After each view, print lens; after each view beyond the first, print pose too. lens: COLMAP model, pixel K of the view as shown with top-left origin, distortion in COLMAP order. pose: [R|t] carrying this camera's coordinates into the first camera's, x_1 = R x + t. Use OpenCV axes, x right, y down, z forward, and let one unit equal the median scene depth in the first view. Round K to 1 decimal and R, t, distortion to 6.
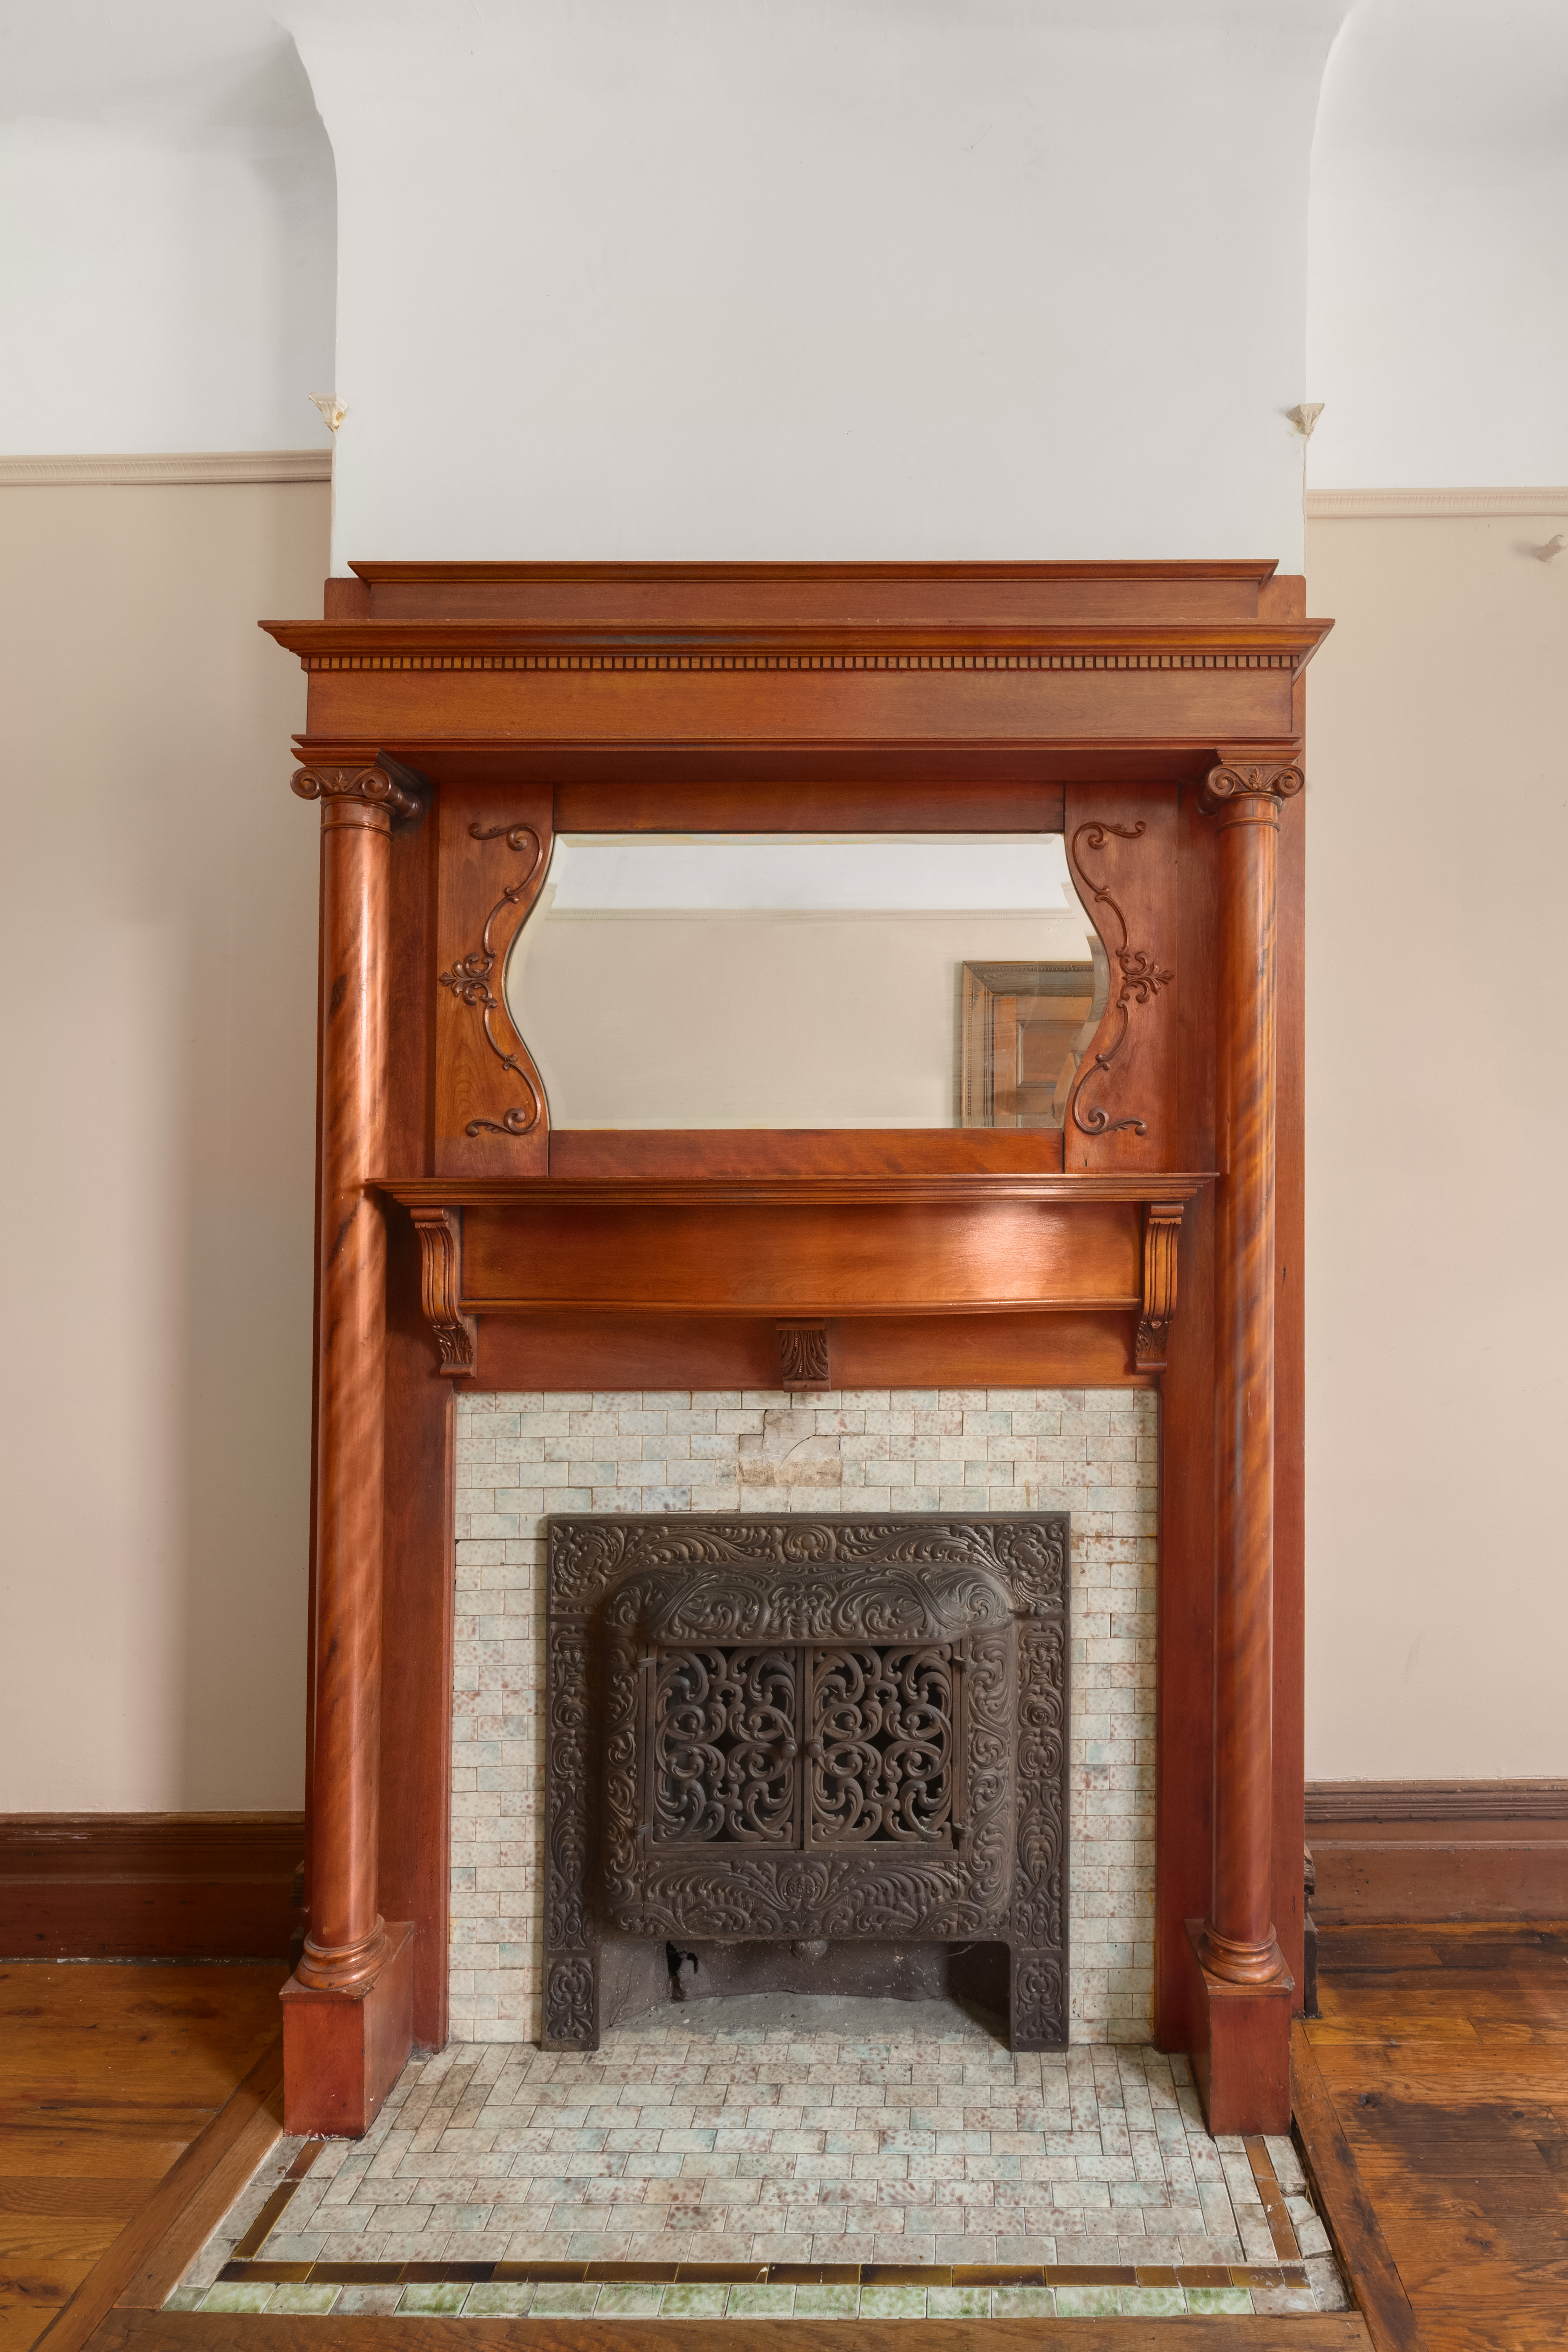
lens RADIAL K [[1177.8, 0, 784.1], [0, 1177.8, 1173.3], [0, 0, 1]] dist [-0.005453, -0.001439]
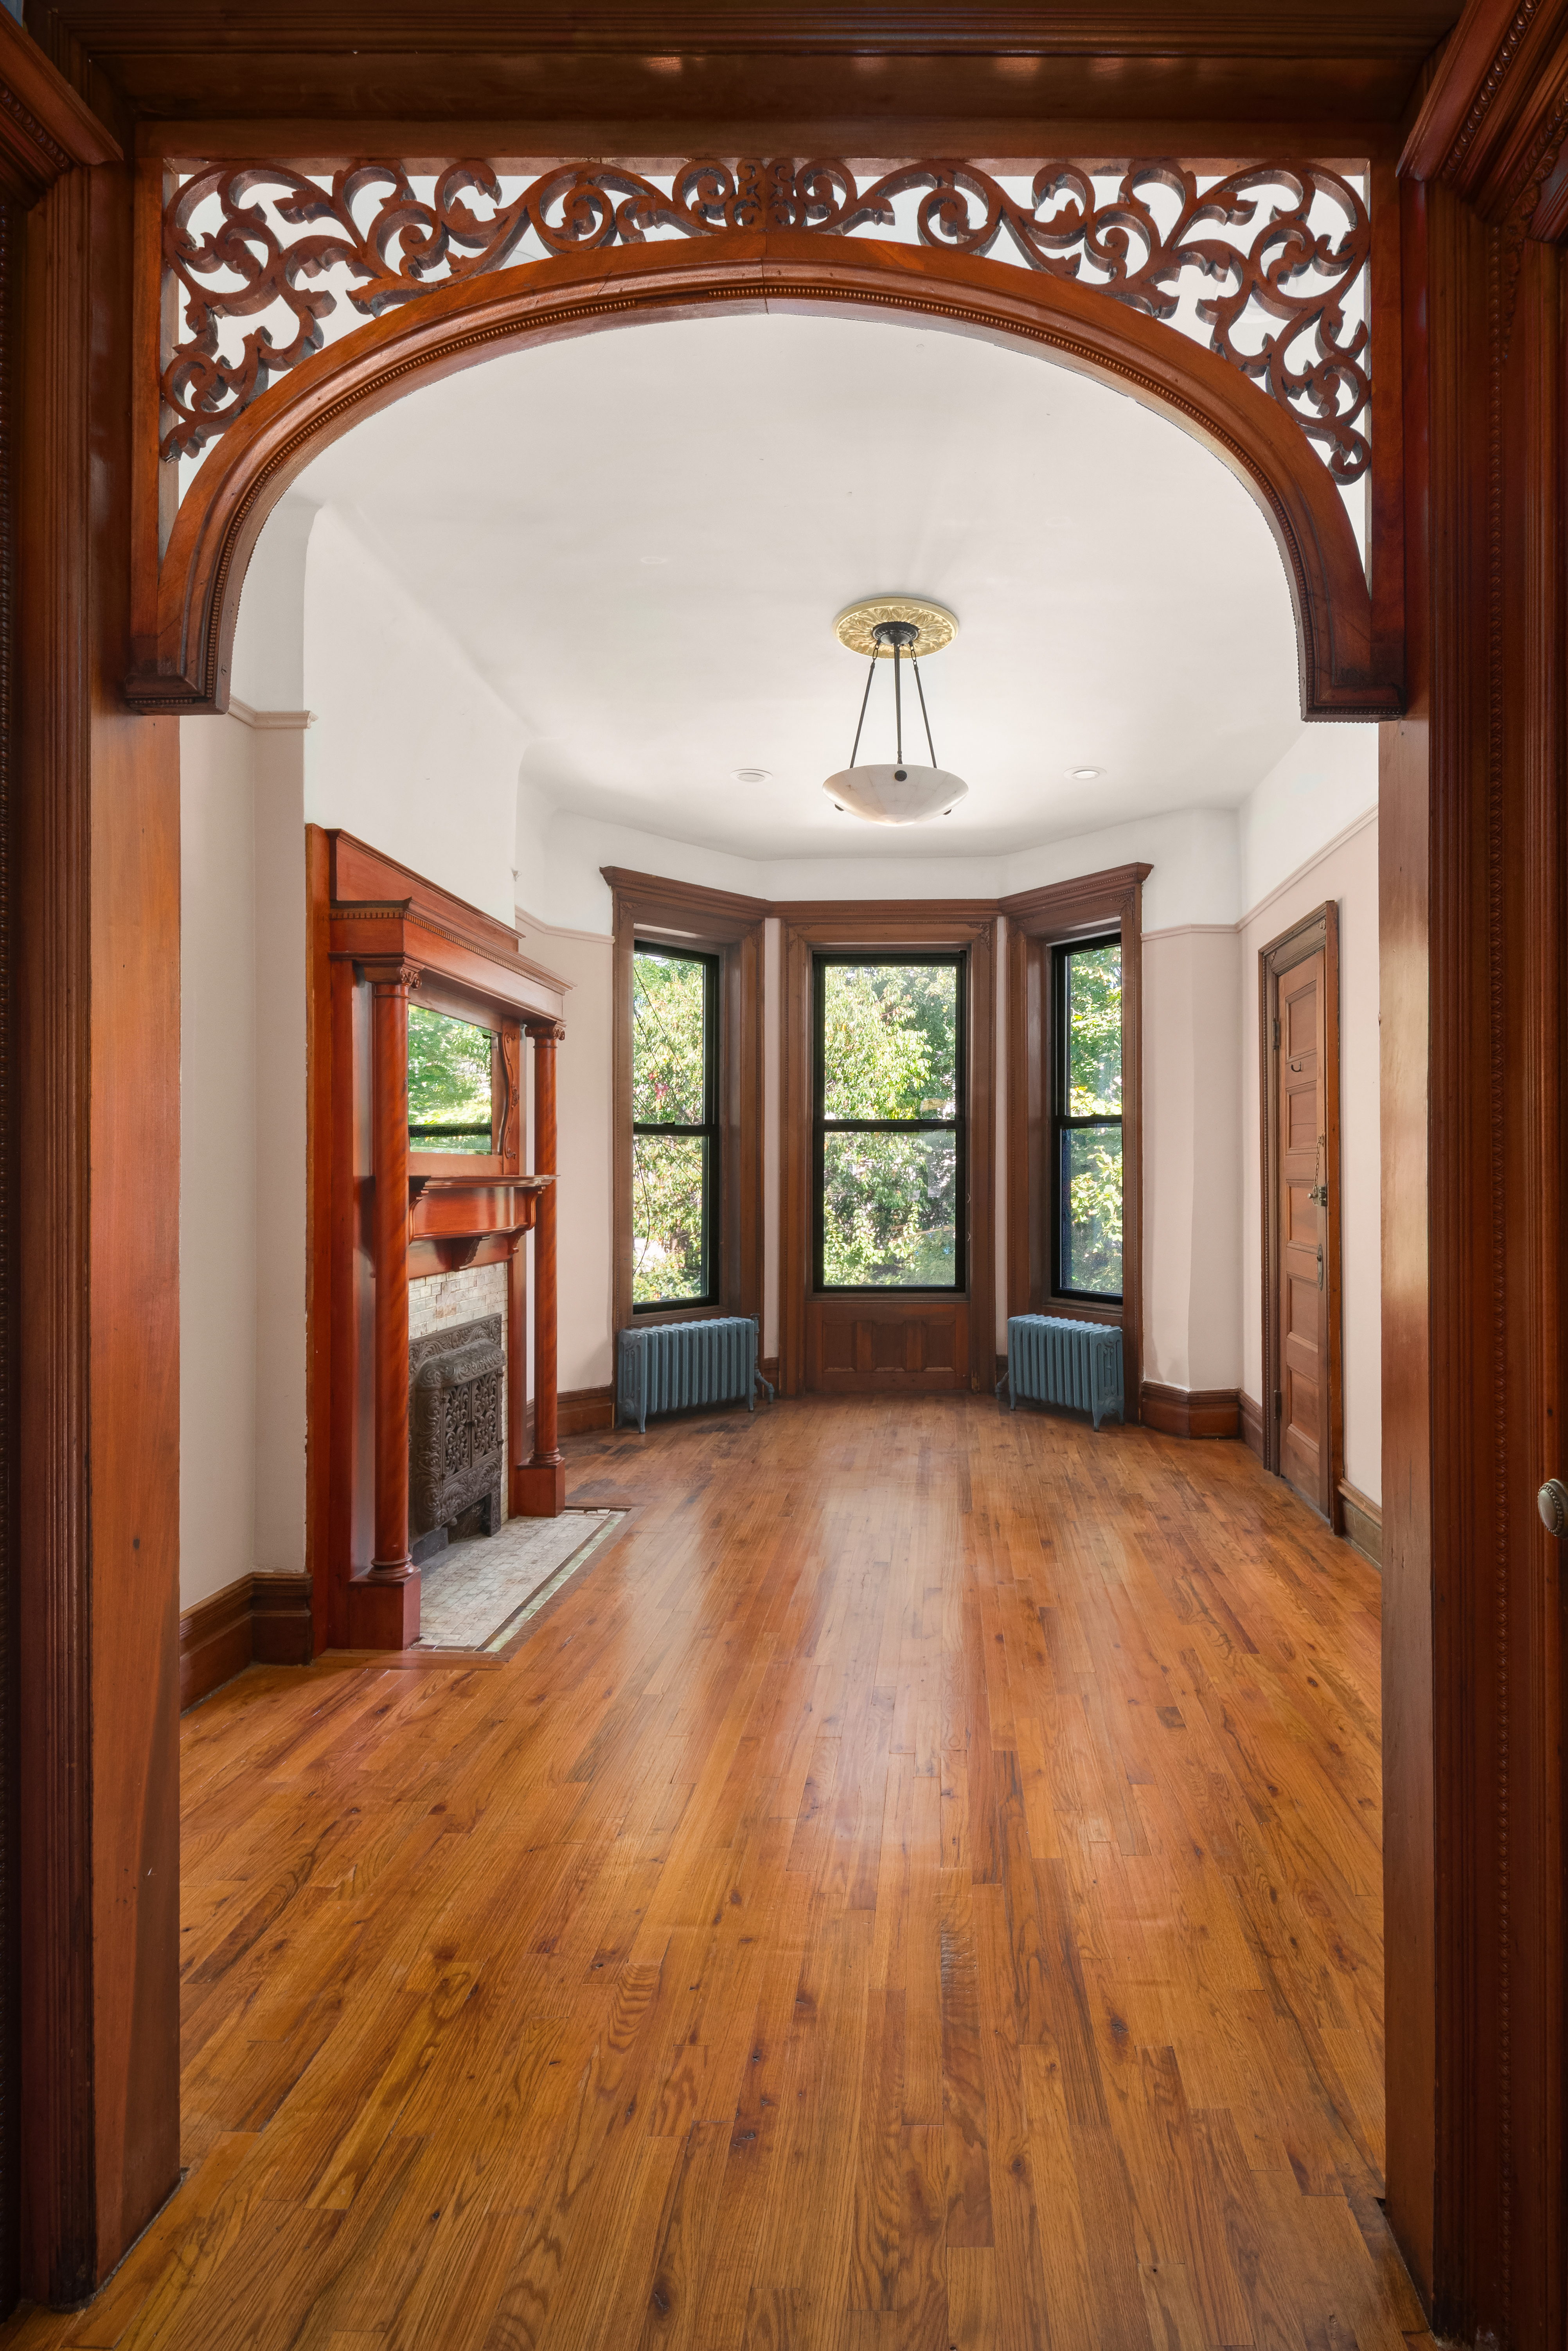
lens RADIAL K [[1177.3, 0, 789.0], [0, 1177.3, 1154.4], [0, 0, 1]] dist [-0.005453, -0.001439]
pose [[0.147943, -0.001184, 0.988995, -2.736423], [-0.007110, 0.999972, 0.002260, -0.074851], [-0.988970, -0.007367, 0.147930, 0.035900]]
